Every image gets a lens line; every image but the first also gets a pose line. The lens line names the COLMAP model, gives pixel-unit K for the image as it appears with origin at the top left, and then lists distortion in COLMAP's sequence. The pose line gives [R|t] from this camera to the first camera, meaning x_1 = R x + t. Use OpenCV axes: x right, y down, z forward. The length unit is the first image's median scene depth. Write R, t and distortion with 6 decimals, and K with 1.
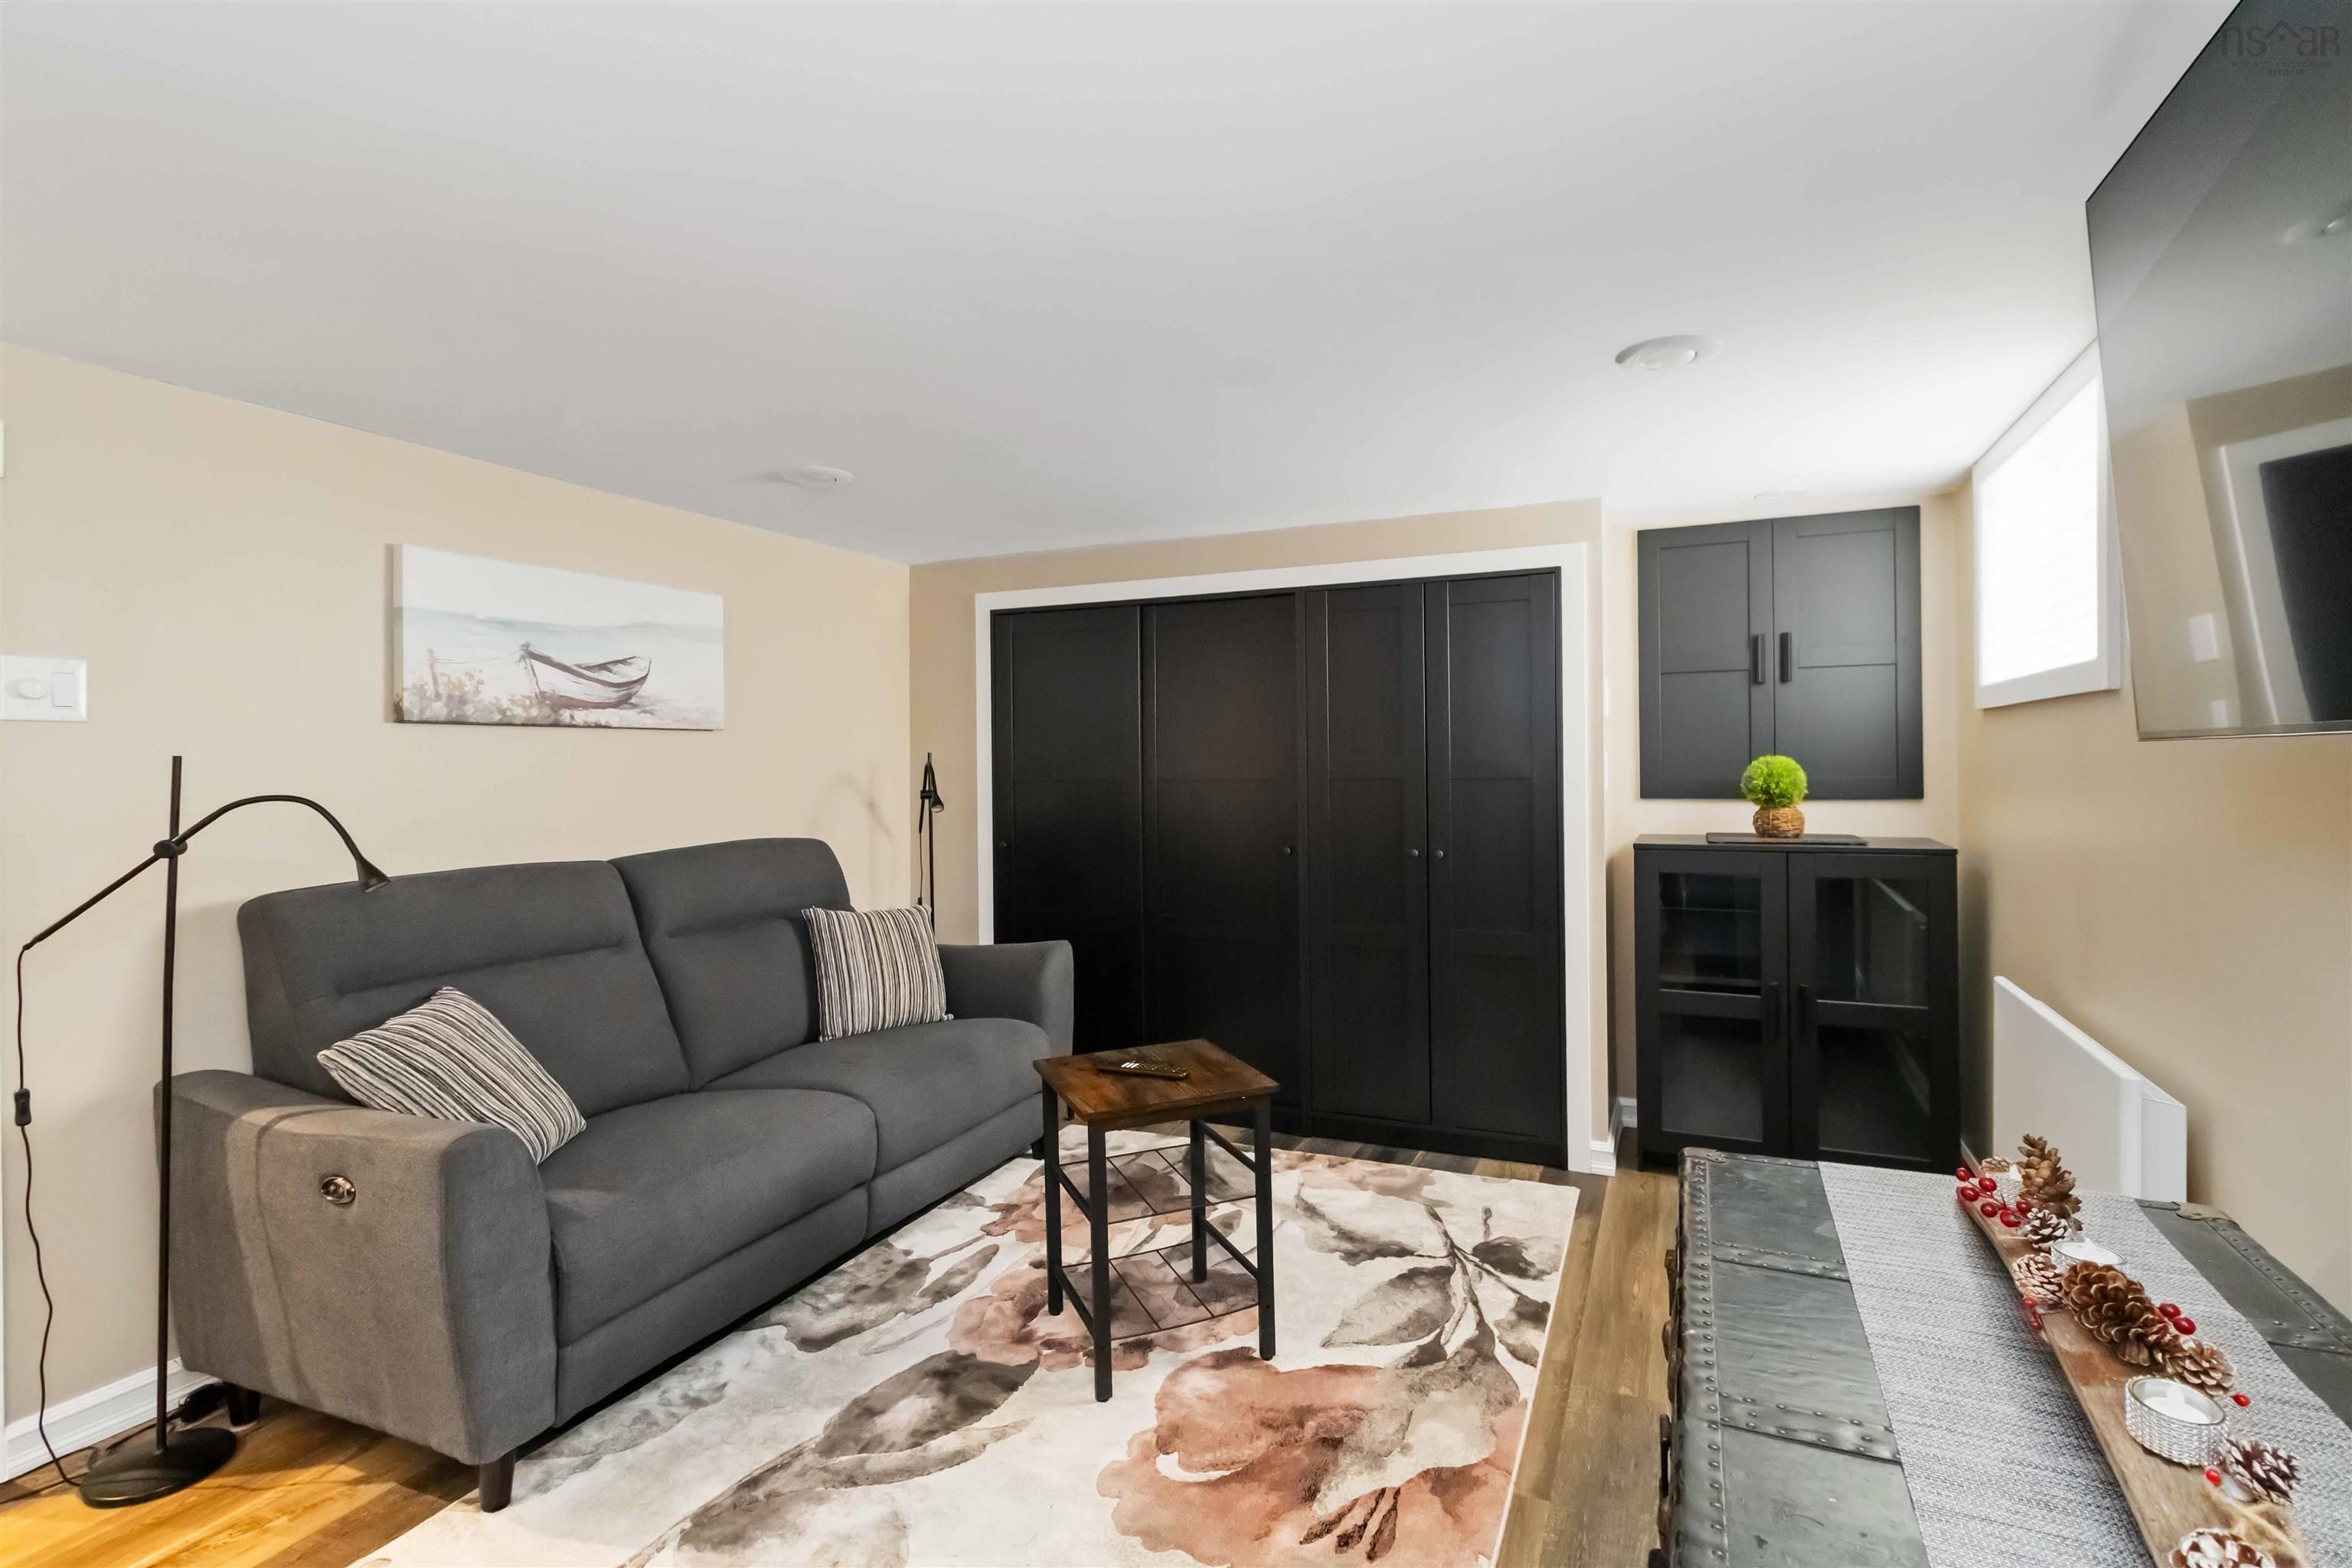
lens RADIAL K [[1109.3, 0, 1215.0], [0, 1109.3, 749.1], [0, 0, 1]] dist [0.002926, -0.000380]
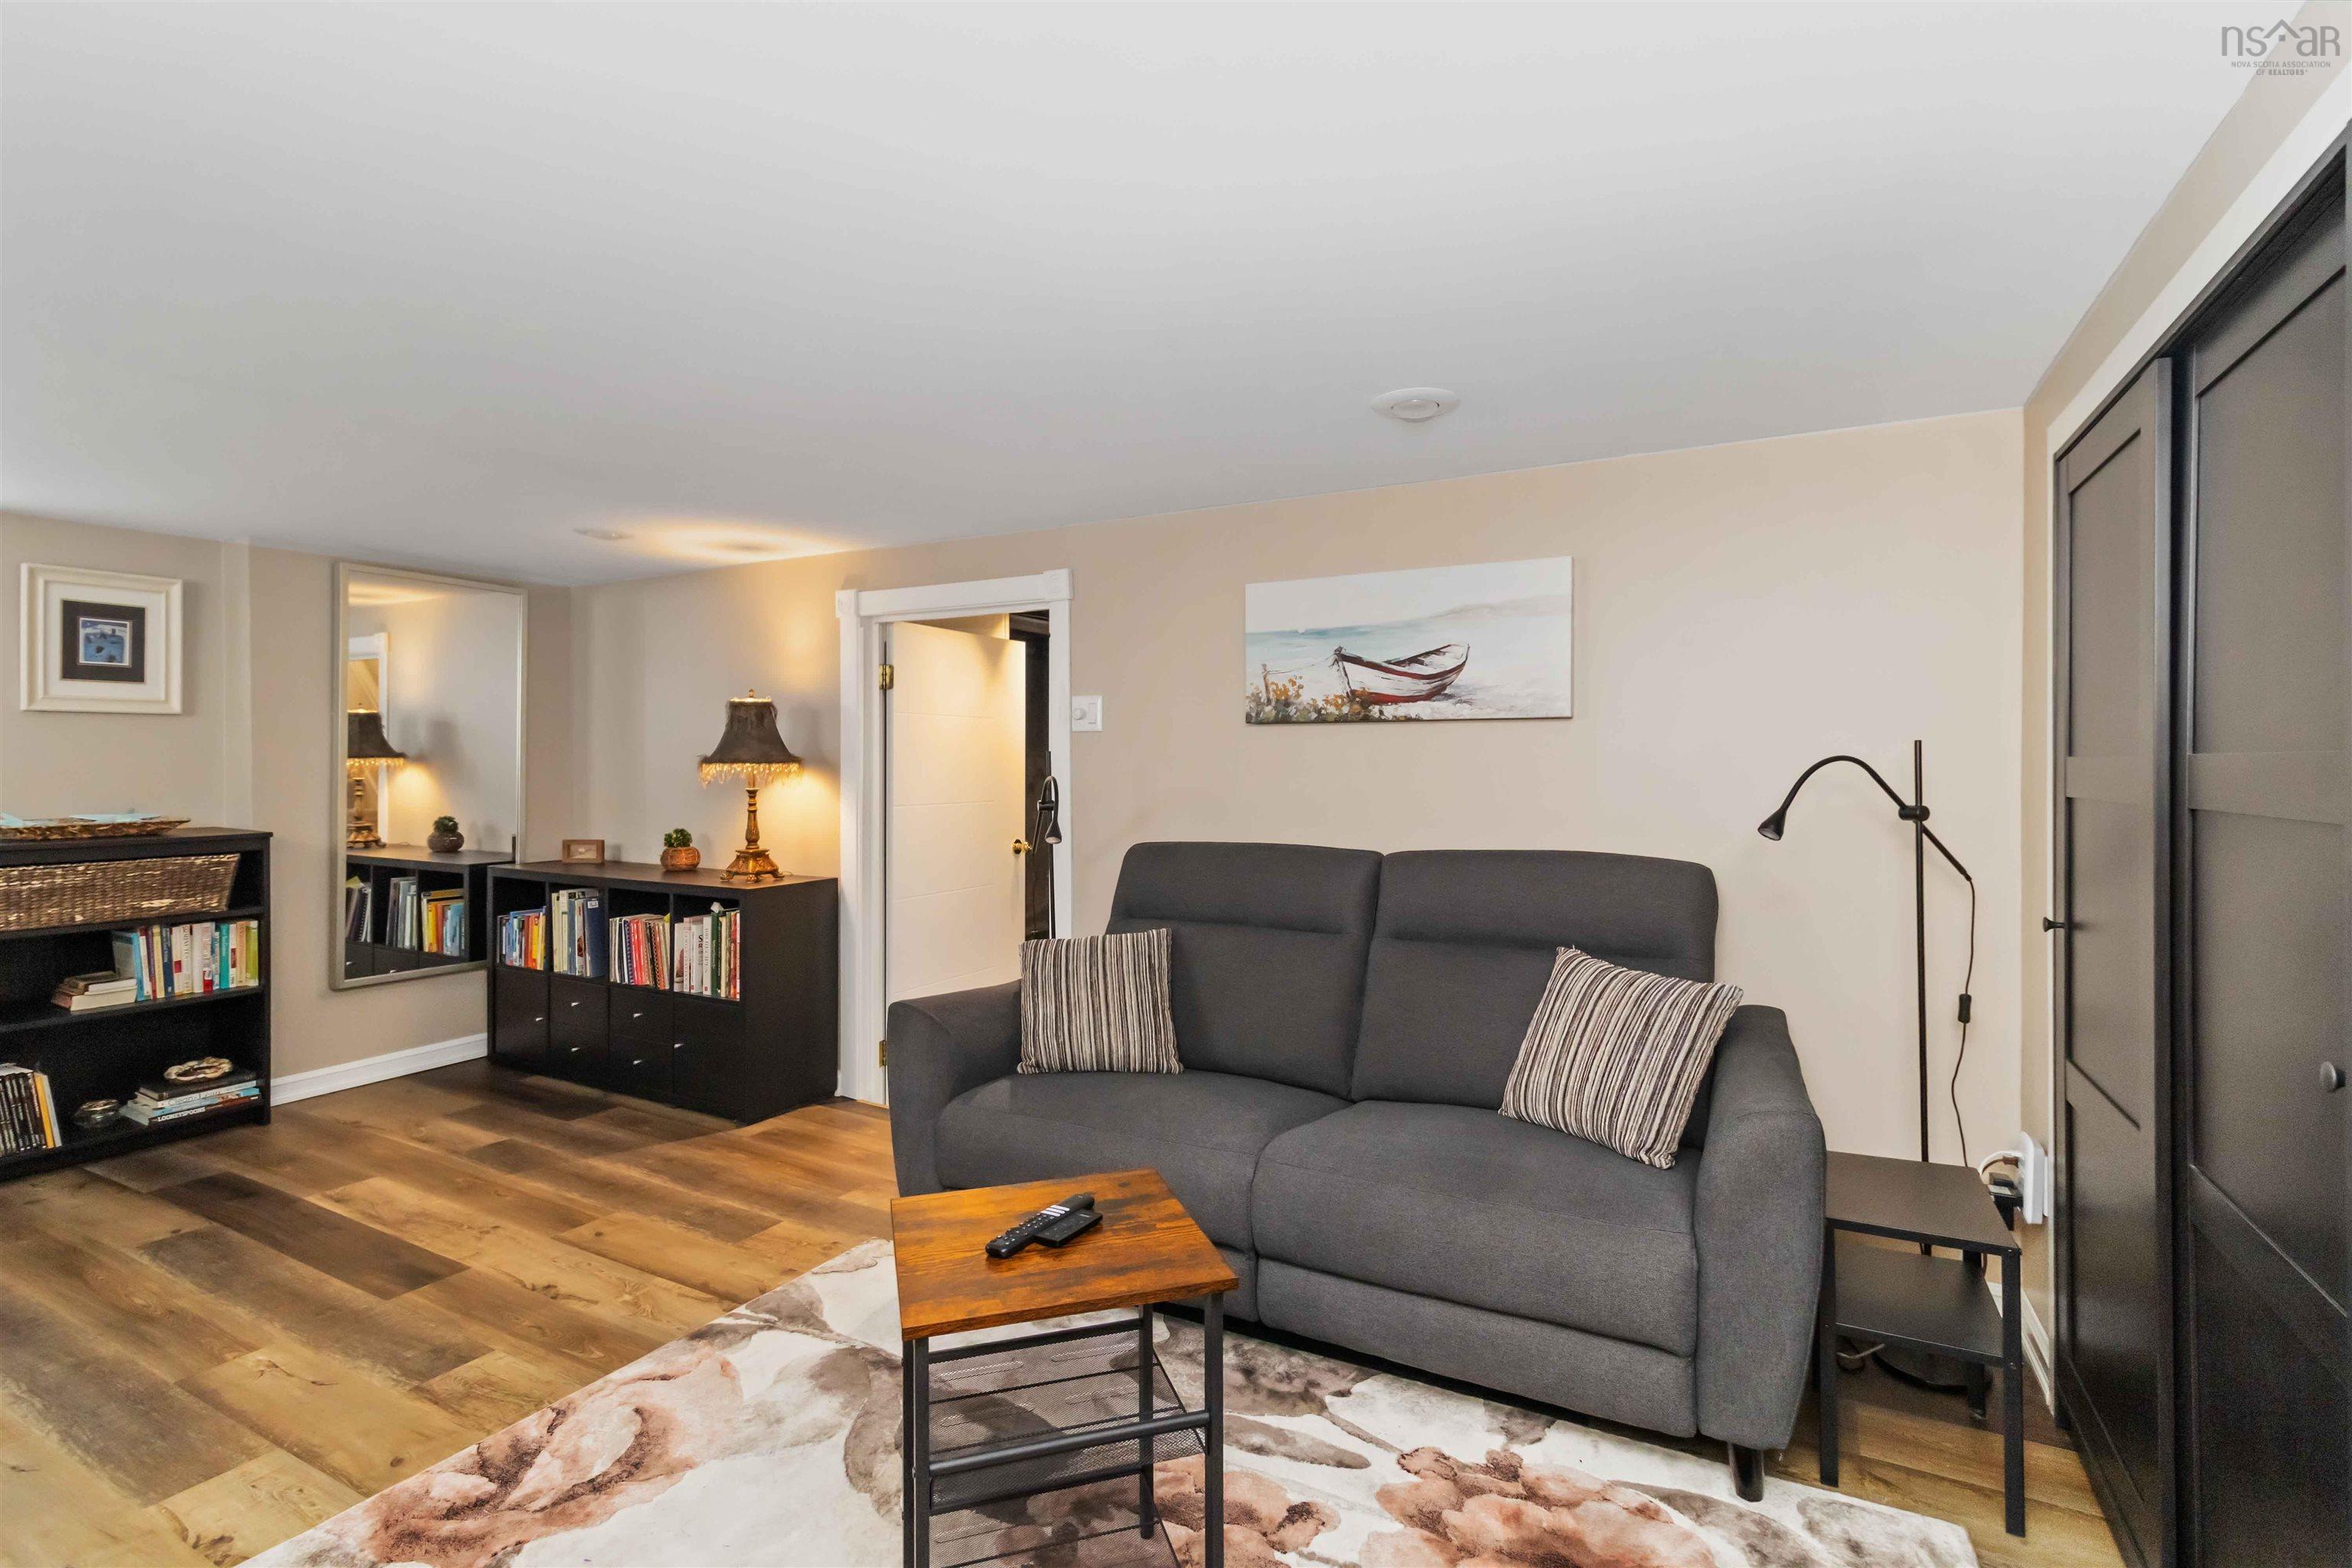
lens RADIAL K [[1109.3, 0, 1215.0], [0, 1109.3, 749.1], [0, 0, 1]] dist [0.002926, -0.000380]
pose [[-0.086651, 0.001887, -0.996237, 0.479879], [0.012764, 0.999918, 0.000784, 0.003190], [0.996157, -0.012649, -0.086668, 0.946543]]
